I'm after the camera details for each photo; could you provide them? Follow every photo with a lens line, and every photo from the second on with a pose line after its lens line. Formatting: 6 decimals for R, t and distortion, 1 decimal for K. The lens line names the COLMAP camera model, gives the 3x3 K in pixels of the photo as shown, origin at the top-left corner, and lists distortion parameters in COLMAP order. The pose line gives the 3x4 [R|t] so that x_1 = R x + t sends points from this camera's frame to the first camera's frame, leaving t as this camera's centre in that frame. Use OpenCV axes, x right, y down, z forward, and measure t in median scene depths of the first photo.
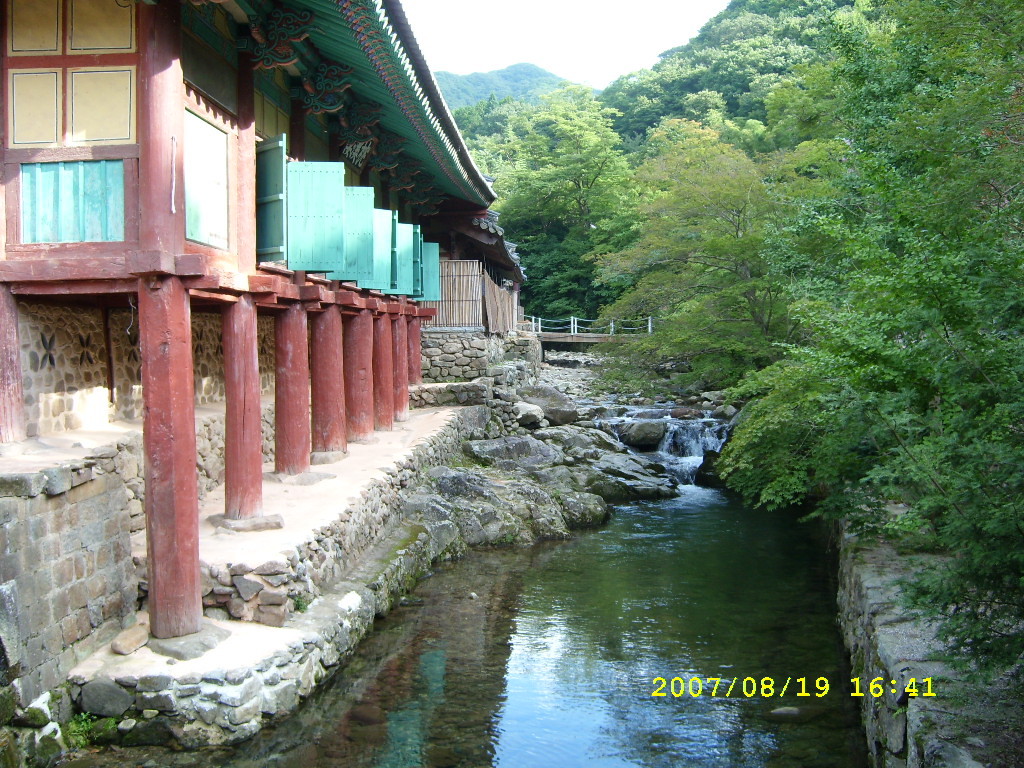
lens RADIAL K [[1093.2, 0, 552.1], [0, 1093.2, 383.5], [0, 0, 1]] dist [-0.153988, 0.144239]
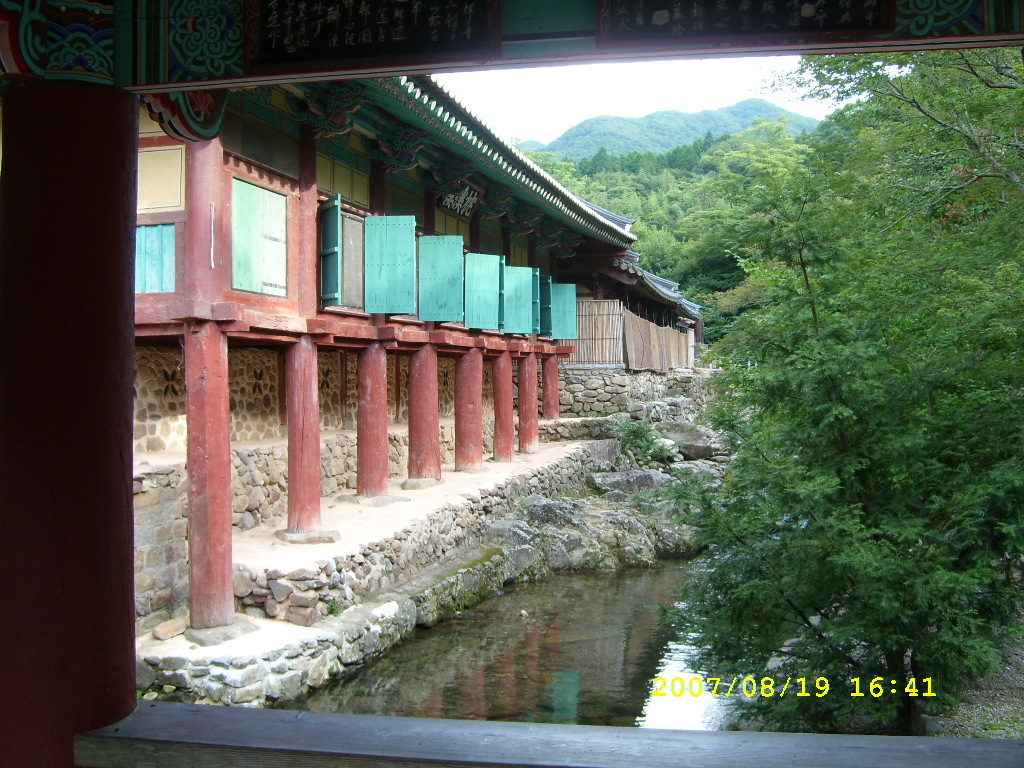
lens RADIAL K [[1093.2, 0, 552.1], [0, 1093.2, 383.5], [0, 0, 1]] dist [-0.153988, 0.144239]
pose [[0.977710, 0.002337, -0.209946, 0.209767], [-0.009465, 0.999412, -0.032952, 0.003397], [0.209745, 0.034205, 0.977158, -0.062113]]
